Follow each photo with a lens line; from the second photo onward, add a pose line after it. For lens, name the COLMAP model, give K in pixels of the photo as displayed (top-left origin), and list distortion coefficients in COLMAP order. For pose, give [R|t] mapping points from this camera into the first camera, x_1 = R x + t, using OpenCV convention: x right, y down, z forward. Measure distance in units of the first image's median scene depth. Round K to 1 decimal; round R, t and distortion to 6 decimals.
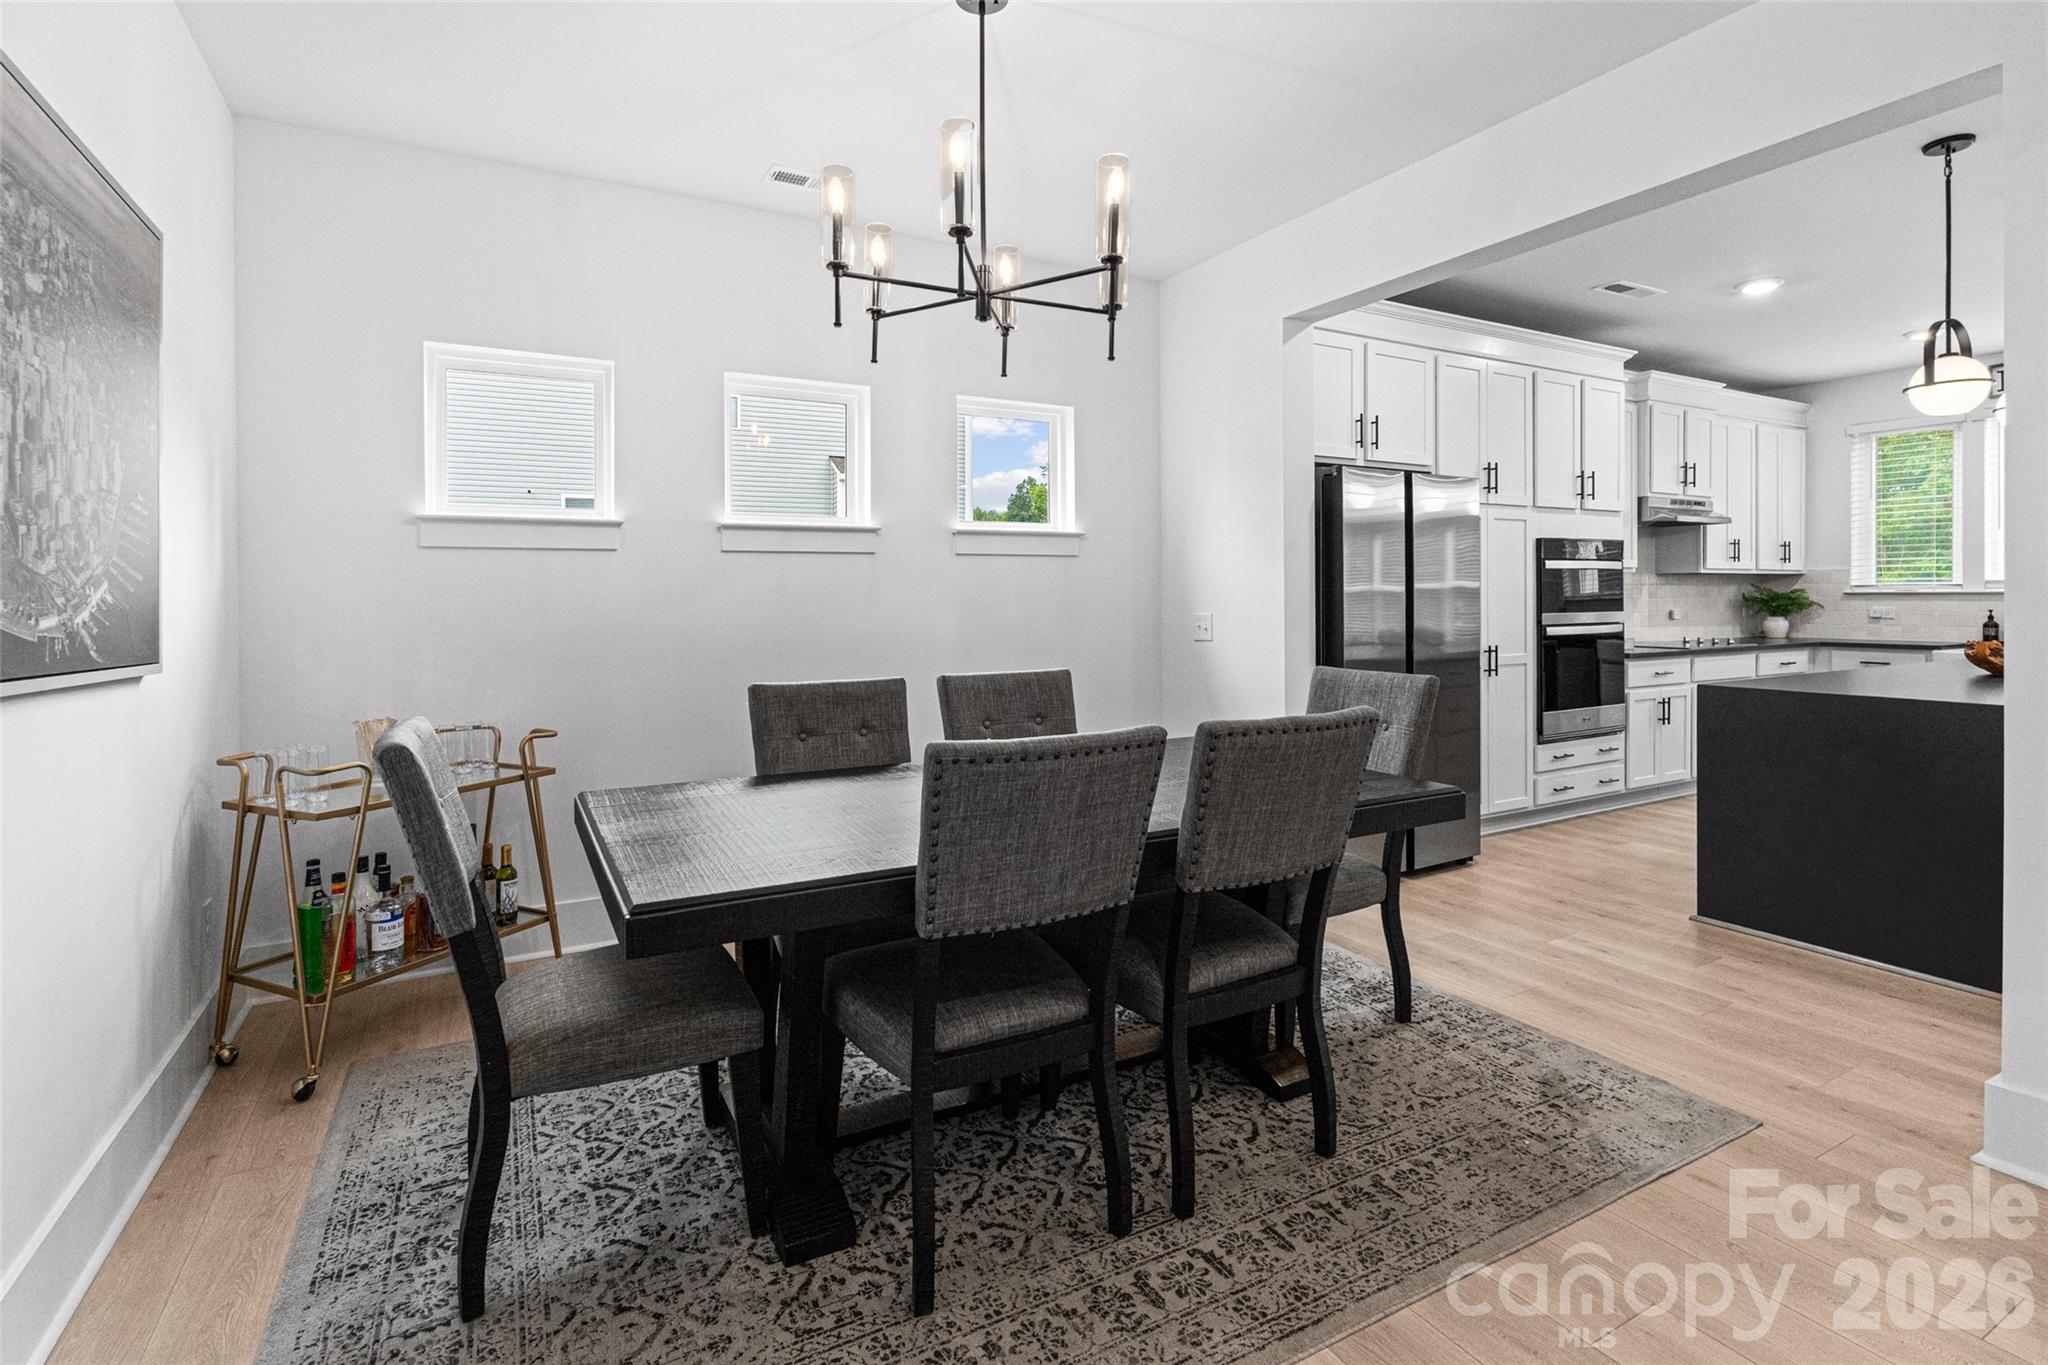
lens RADIAL K [[977.3, 0, 1024.0], [0, 977.3, 597.5], [0, 0, 1]] dist [-0.006799, 0.000547]
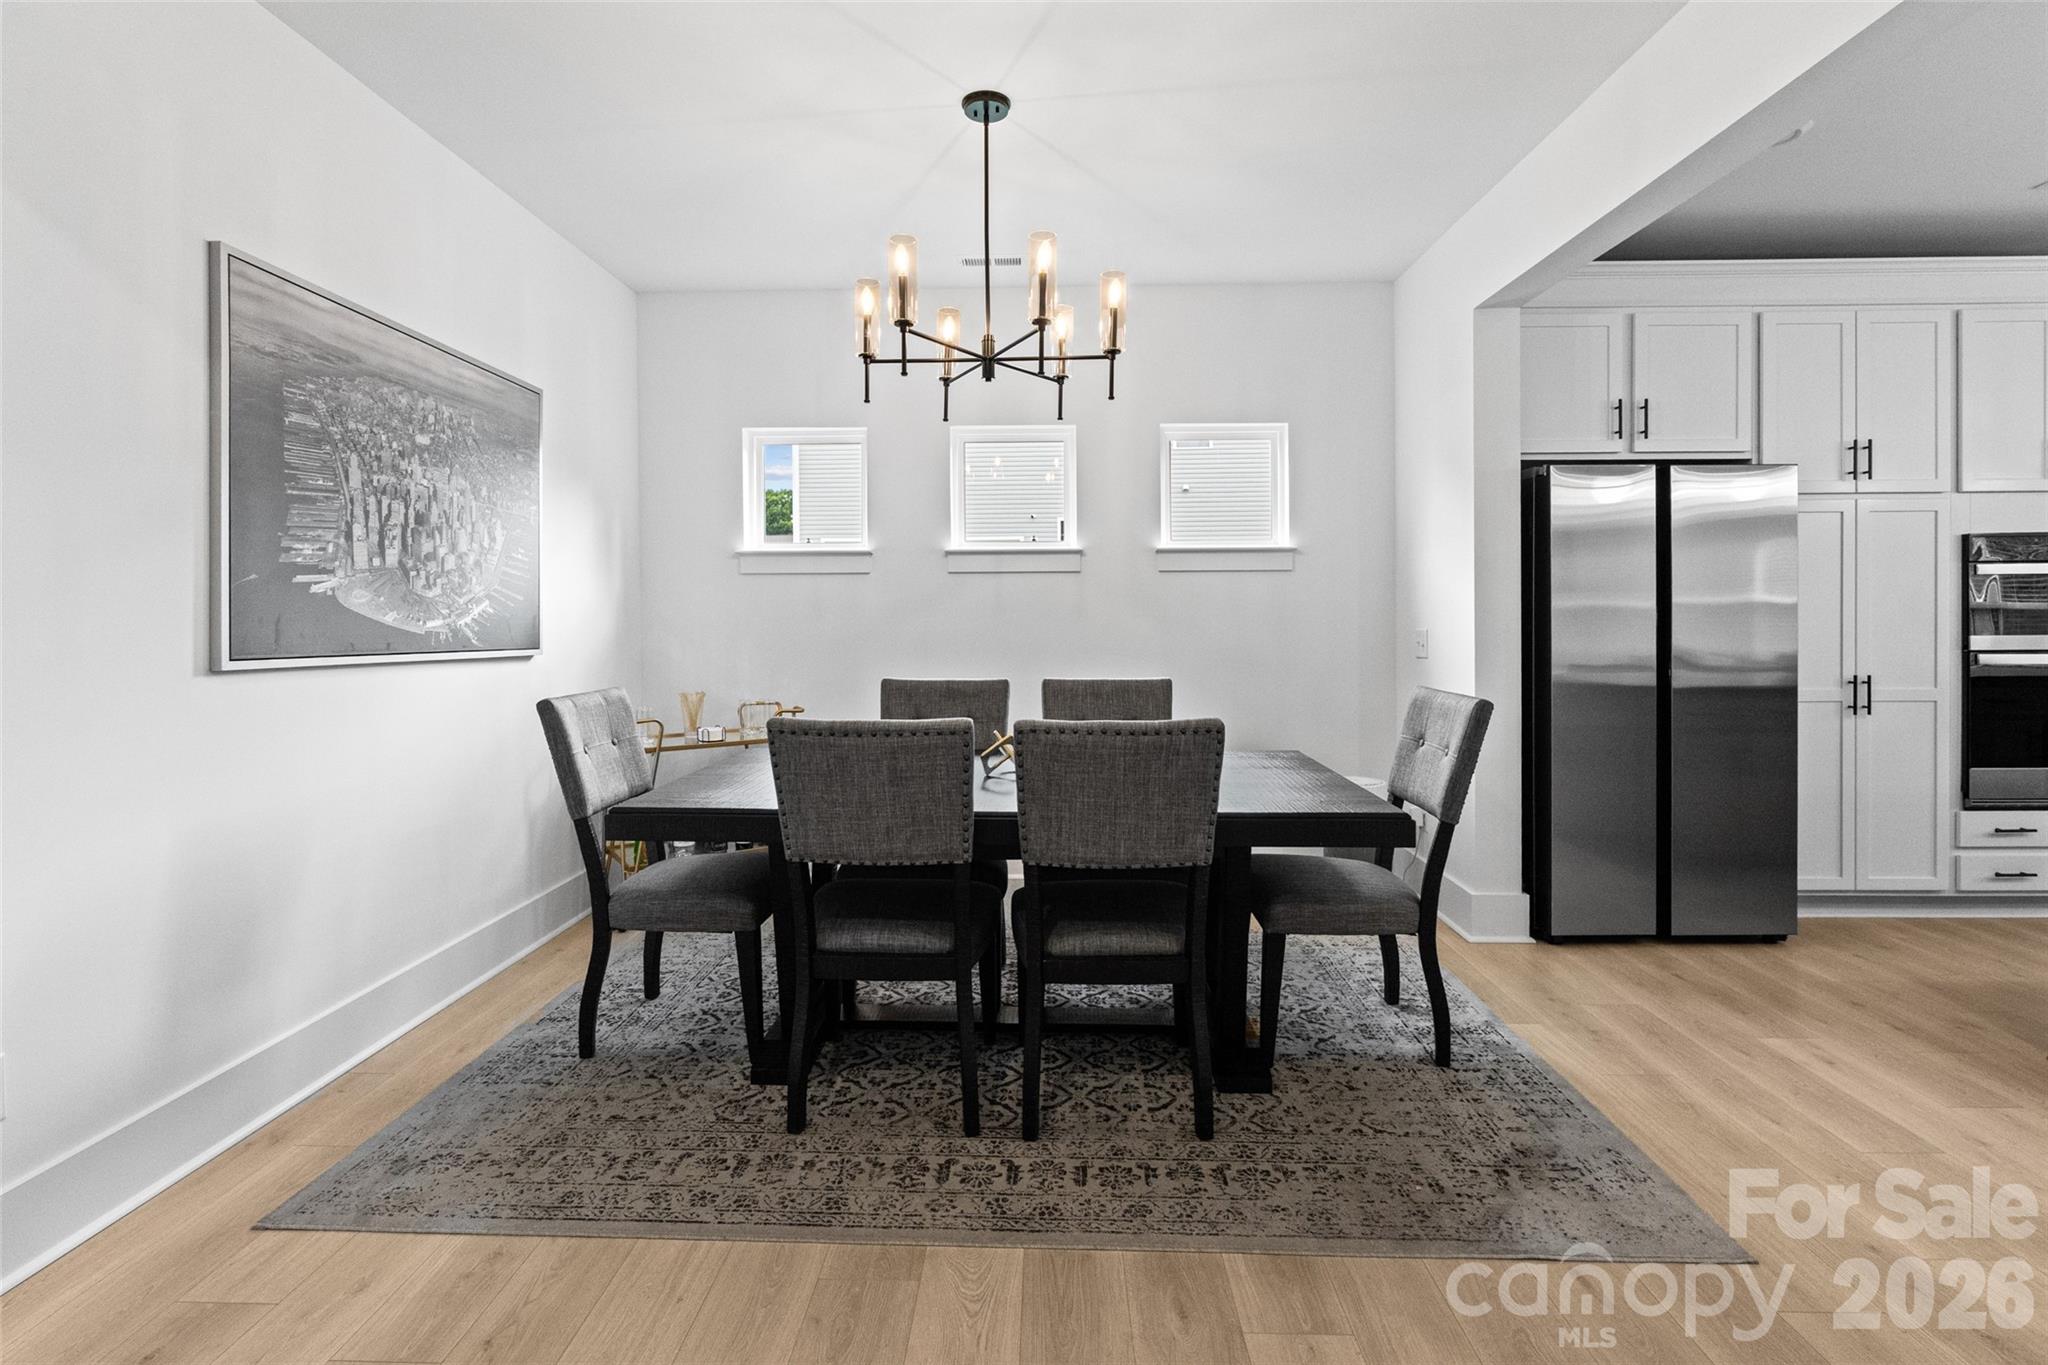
lens RADIAL K [[977.3, 0, 1038.7], [0, 977.3, 620.3], [0, 0, 1]] dist [-0.006799, 0.000547]
pose [[0.860494, 0.009894, -0.509365, 0.692074], [-0.003184, 0.999896, 0.014044, -0.007549], [0.509451, -0.010463, 0.860436, -0.001925]]
